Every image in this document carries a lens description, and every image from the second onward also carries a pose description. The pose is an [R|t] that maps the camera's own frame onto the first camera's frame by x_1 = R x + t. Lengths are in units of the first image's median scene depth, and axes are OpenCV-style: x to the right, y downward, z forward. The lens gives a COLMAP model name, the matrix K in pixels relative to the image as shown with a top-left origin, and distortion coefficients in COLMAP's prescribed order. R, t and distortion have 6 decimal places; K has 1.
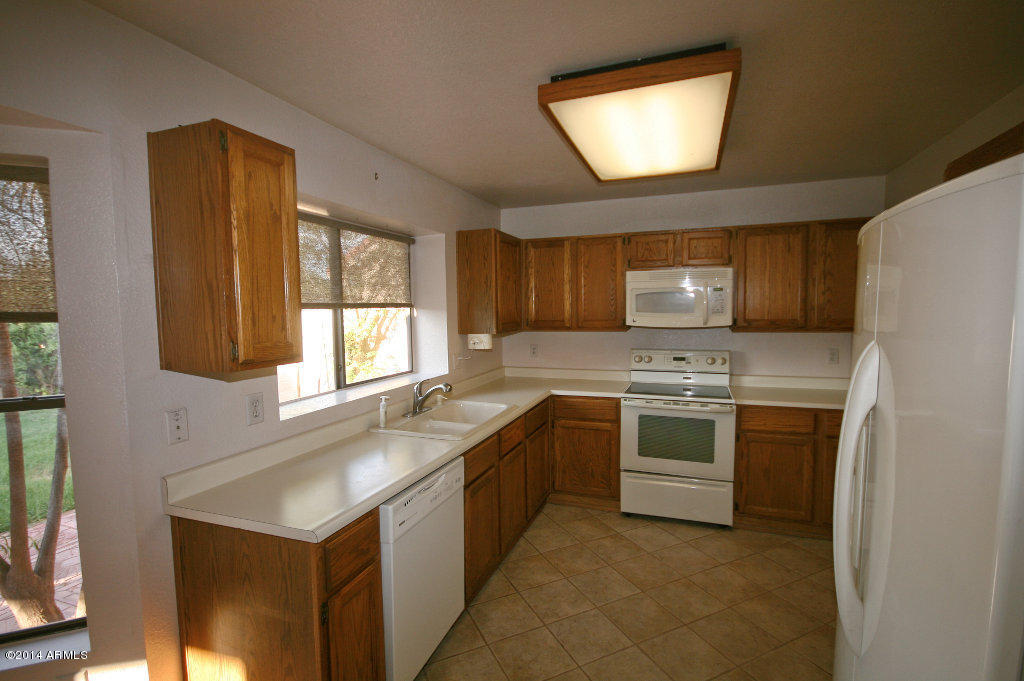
lens RADIAL K [[481.4, 0, 513.8], [0, 481.4, 343.1], [0, 0, 1]] dist [0.002628, 0.001033]
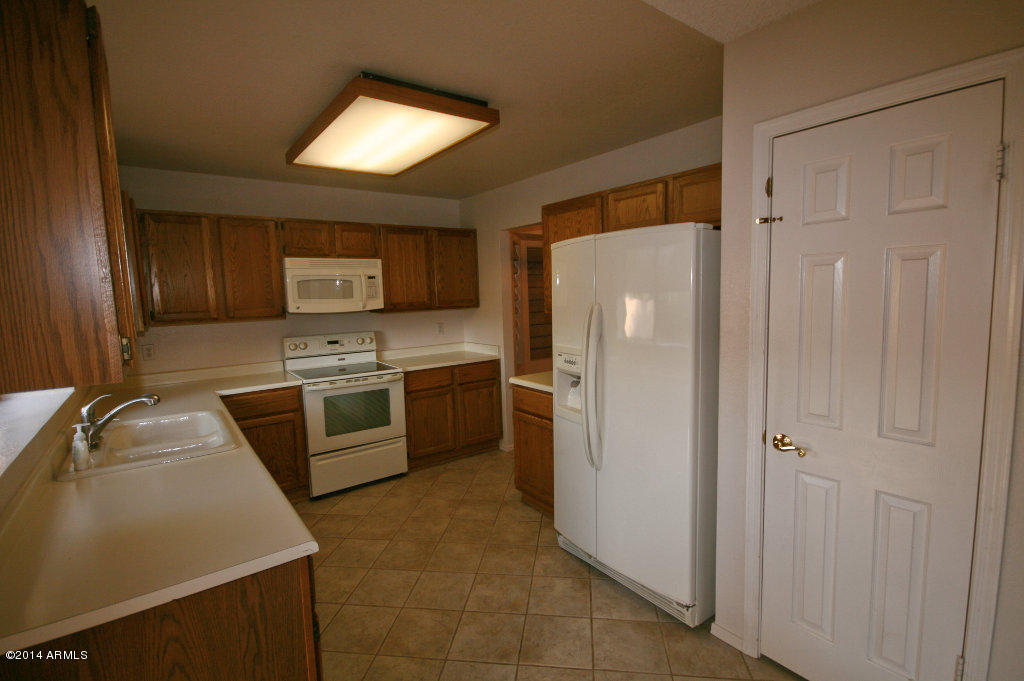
lens RADIAL K [[481.4, 0, 516.2], [0, 481.4, 341.0], [0, 0, 1]] dist [0.002628, 0.001033]
pose [[0.547265, -0.091755, 0.831915, -0.360568], [0.083155, 0.995015, 0.055041, 0.005298], [-0.832818, 0.039056, 0.552167, 0.078421]]
